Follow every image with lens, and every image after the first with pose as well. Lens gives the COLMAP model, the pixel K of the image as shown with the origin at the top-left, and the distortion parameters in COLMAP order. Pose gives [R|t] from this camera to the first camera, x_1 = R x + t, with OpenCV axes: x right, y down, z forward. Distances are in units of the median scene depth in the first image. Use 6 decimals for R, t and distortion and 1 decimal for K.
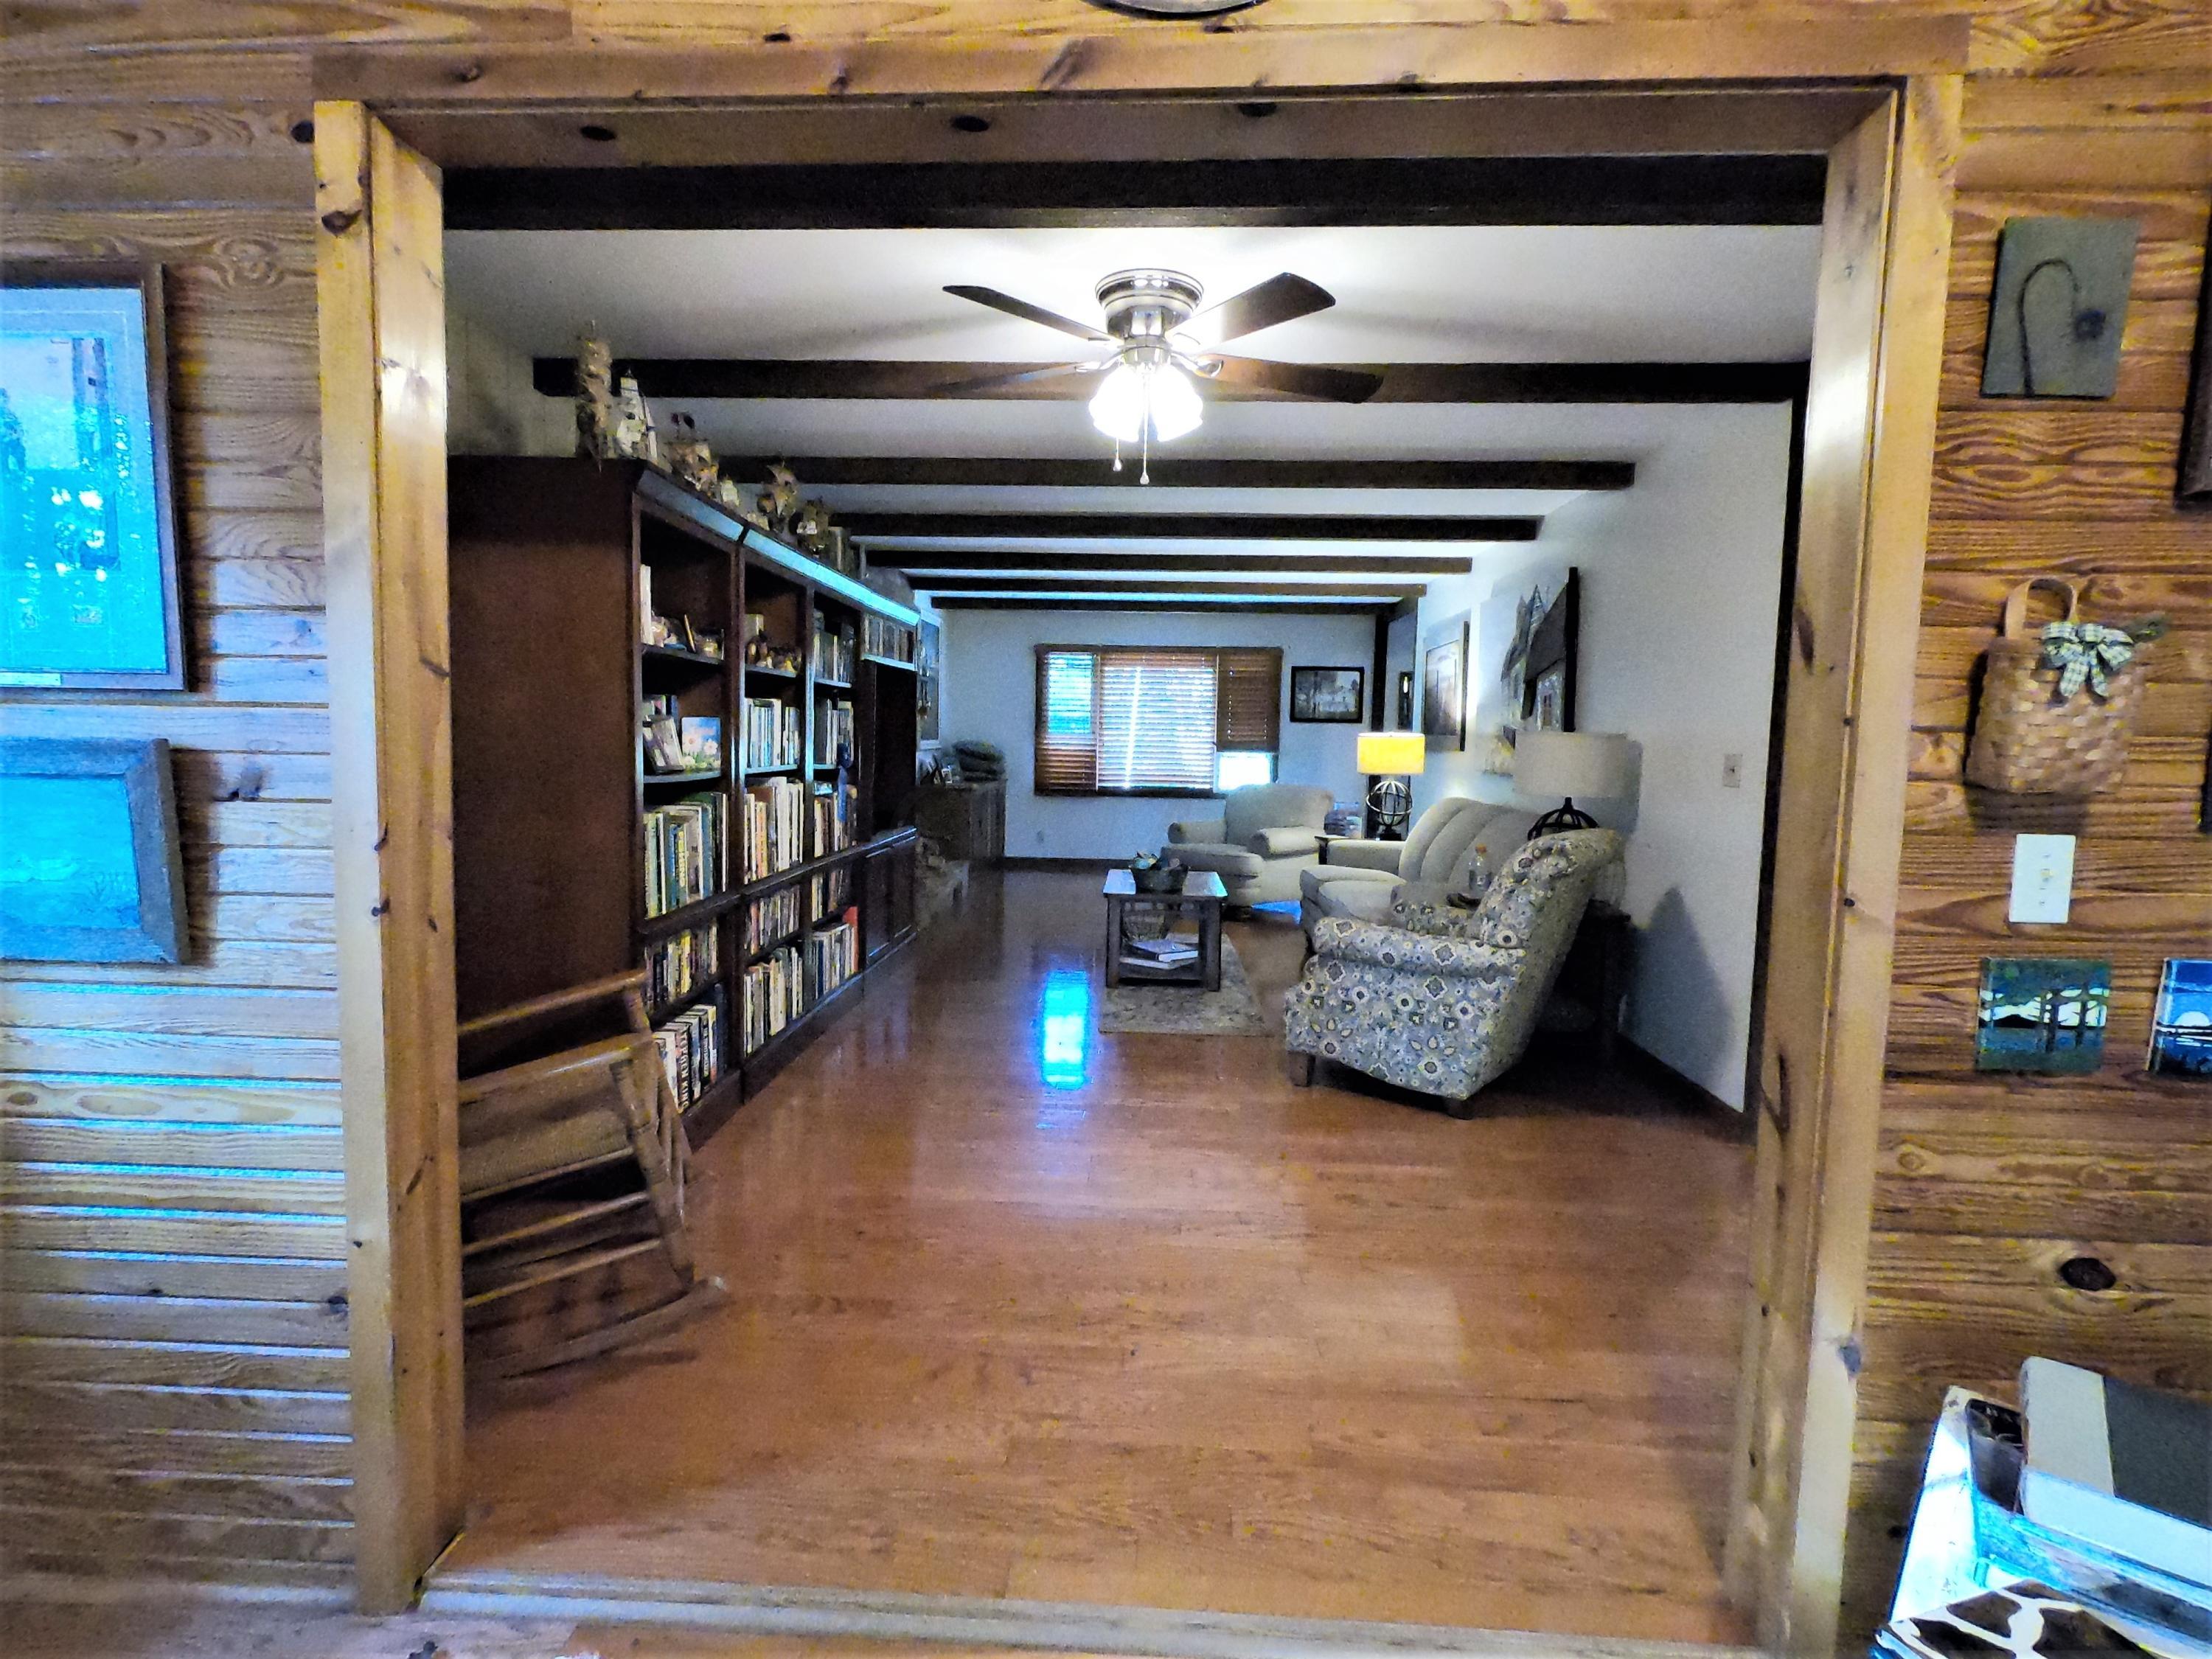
lens RADIAL K [[1114.9, 0, 1107.3], [0, 1114.9, 834.2], [0, 0, 1]] dist [-0.002839, 0.001031]
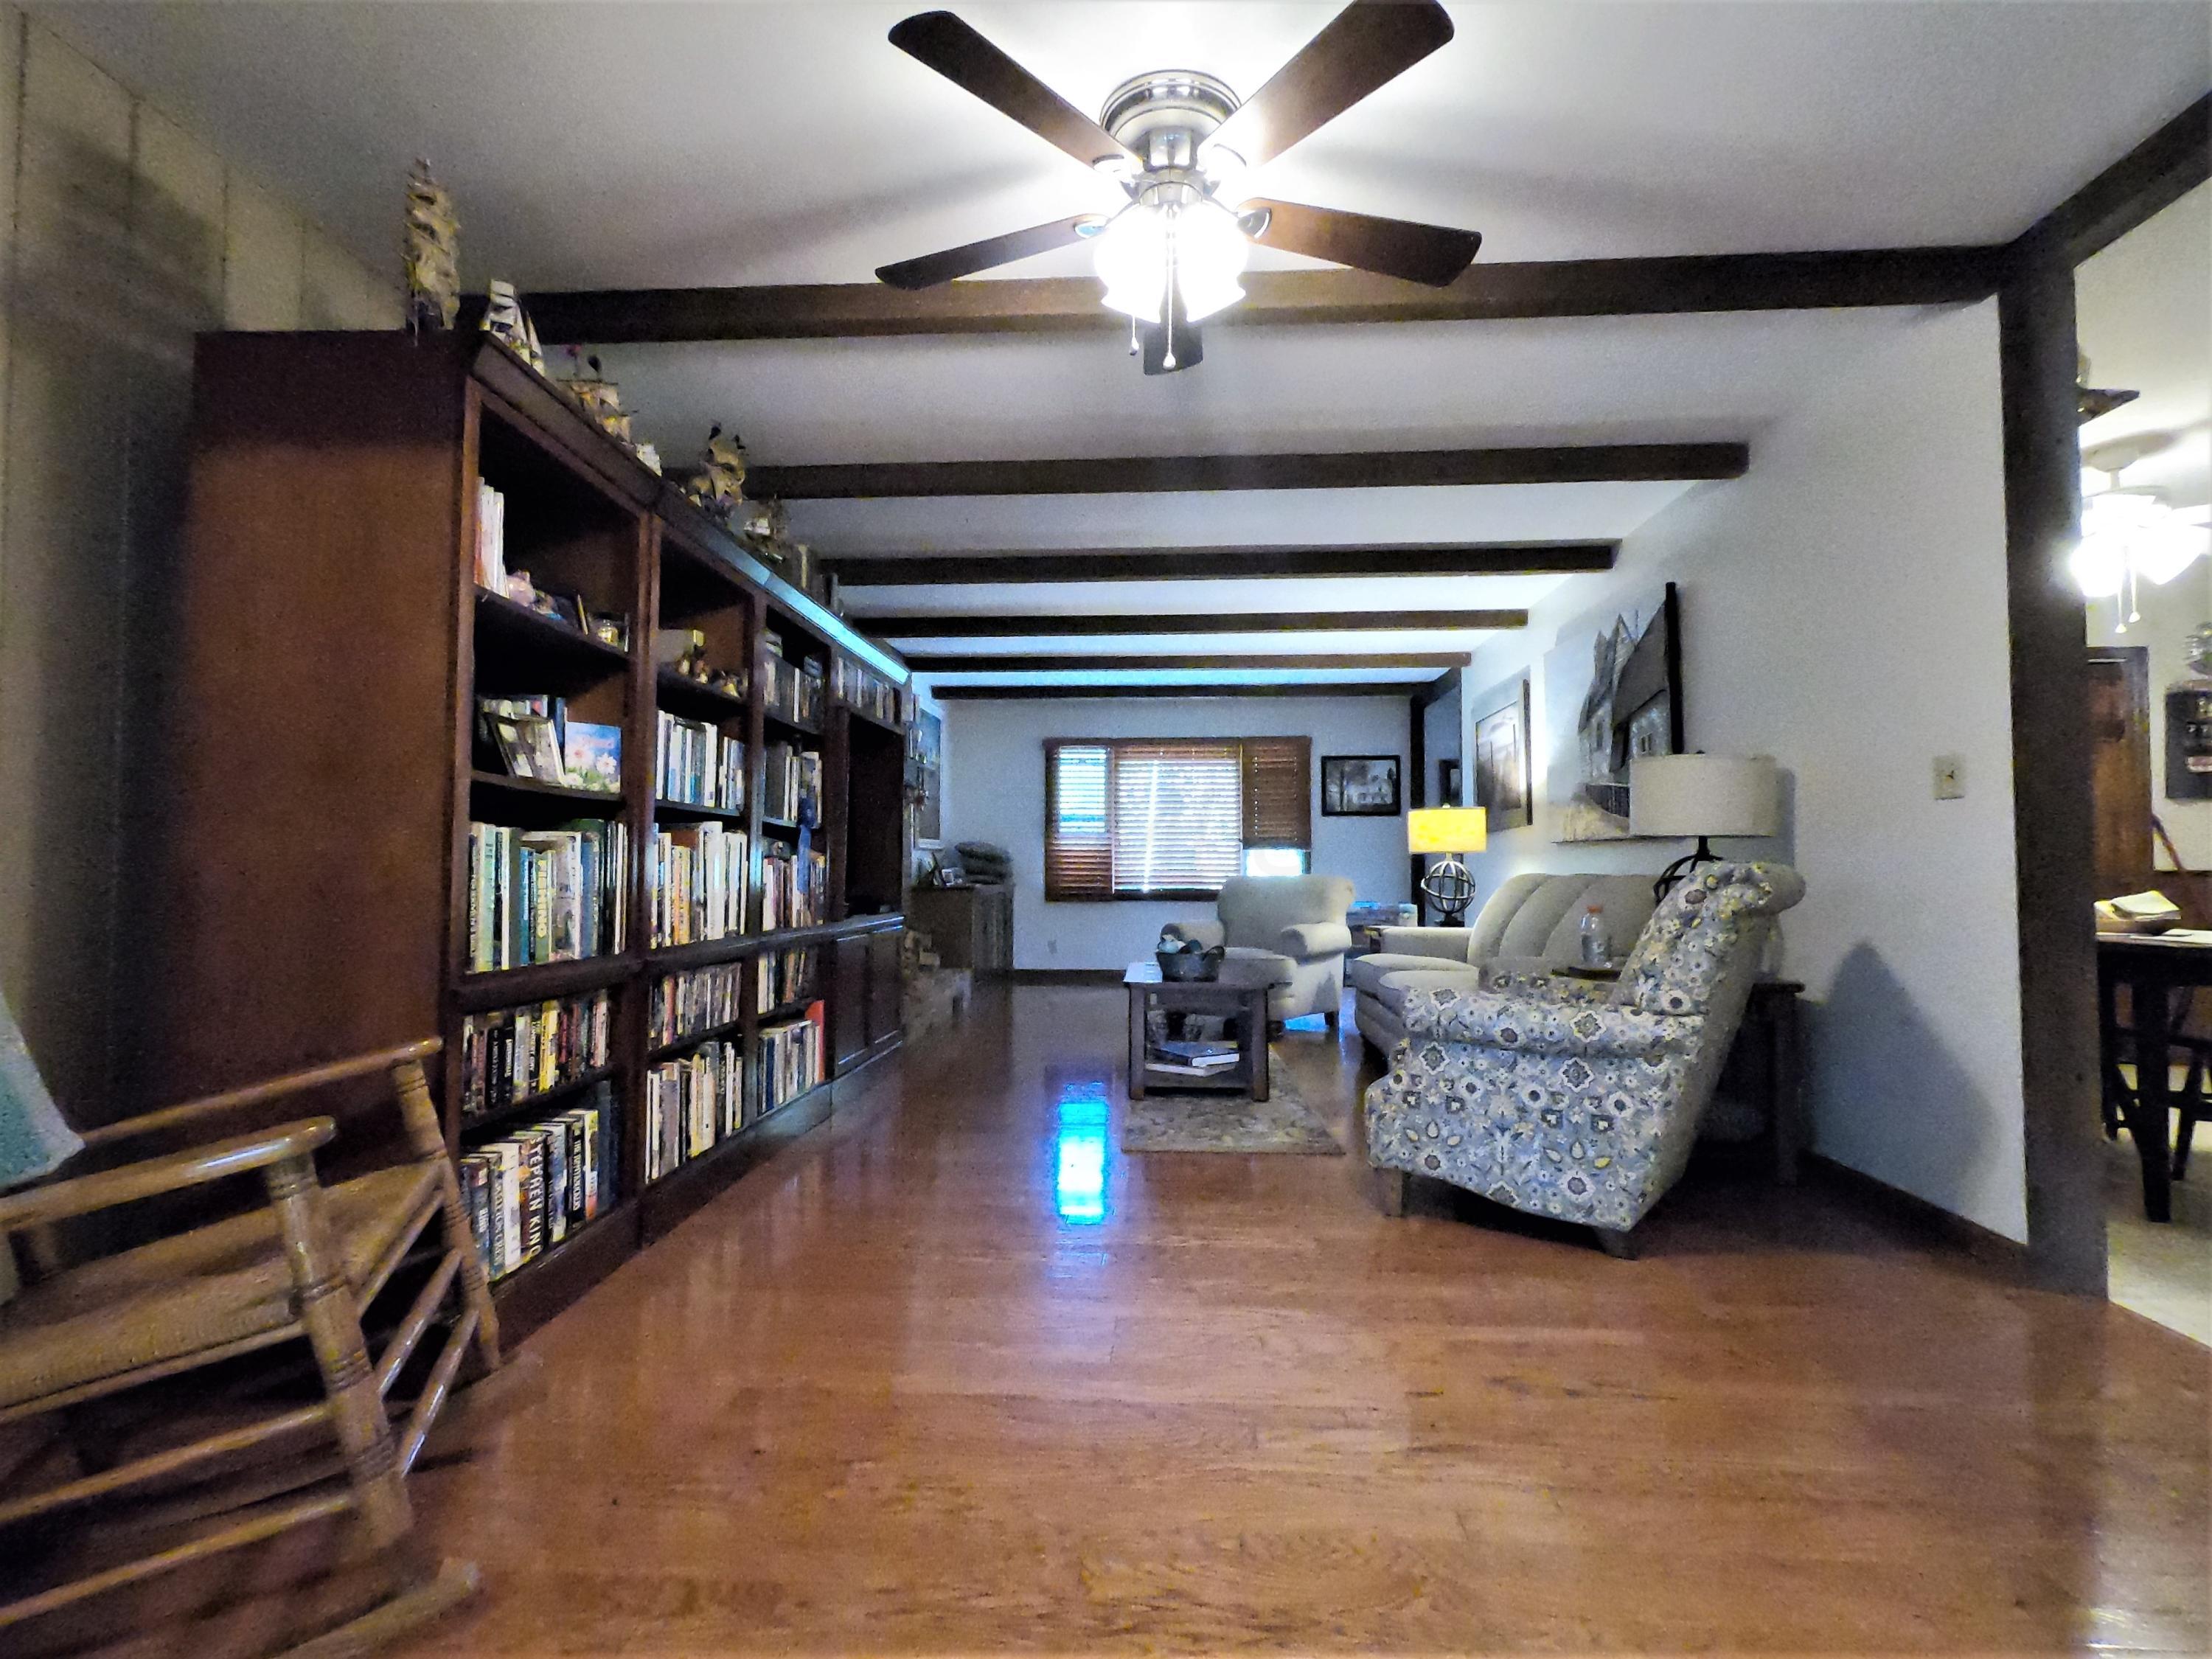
lens RADIAL K [[1114.9, 0, 1104.8], [0, 1114.9, 832.1], [0, 0, 1]] dist [-0.002839, 0.001031]
pose [[0.999710, -0.019035, -0.014782, -0.004537], [0.017069, 0.992219, -0.123330, 0.064737], [0.017014, 0.123042, 0.992256, 0.243532]]
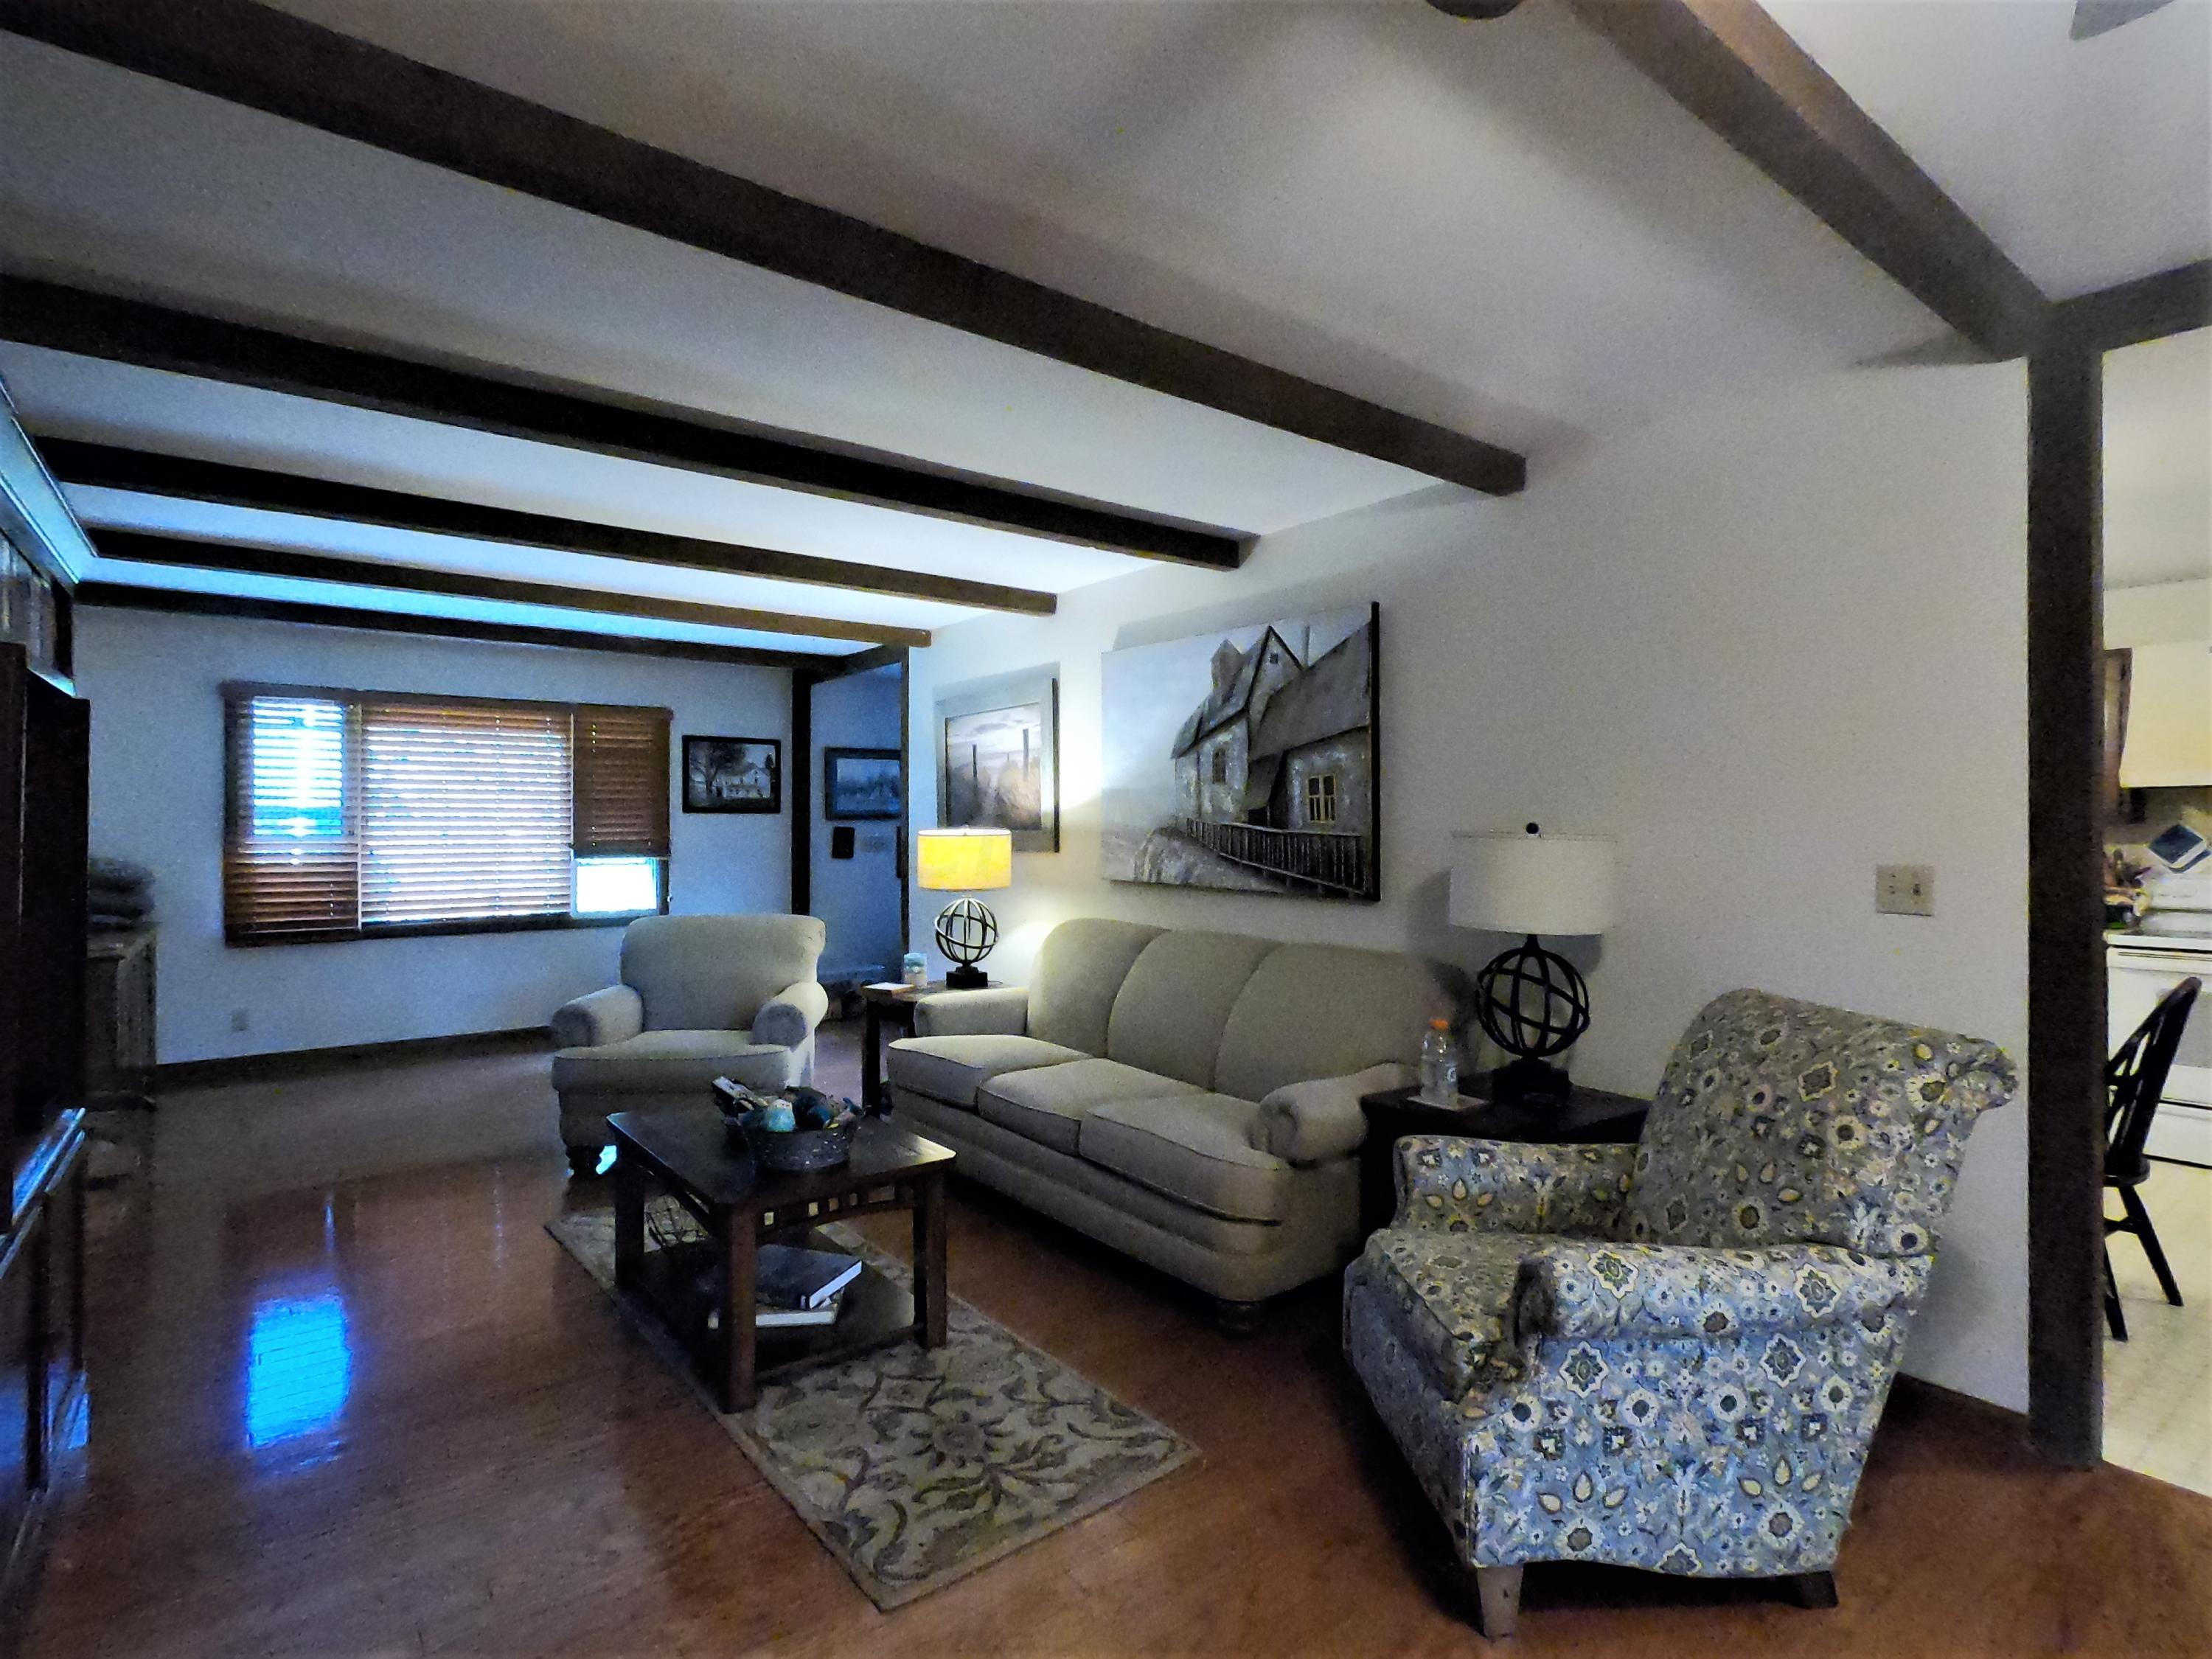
lens RADIAL K [[1114.9, 0, 1108.5], [0, 1114.9, 830.4], [0, 0, 1]] dist [-0.002839, 0.001031]
pose [[0.761522, -0.021533, 0.647781, -0.253246], [0.071595, 0.996126, -0.051054, -0.094448], [-0.644172, 0.085256, 0.760114, 0.802710]]
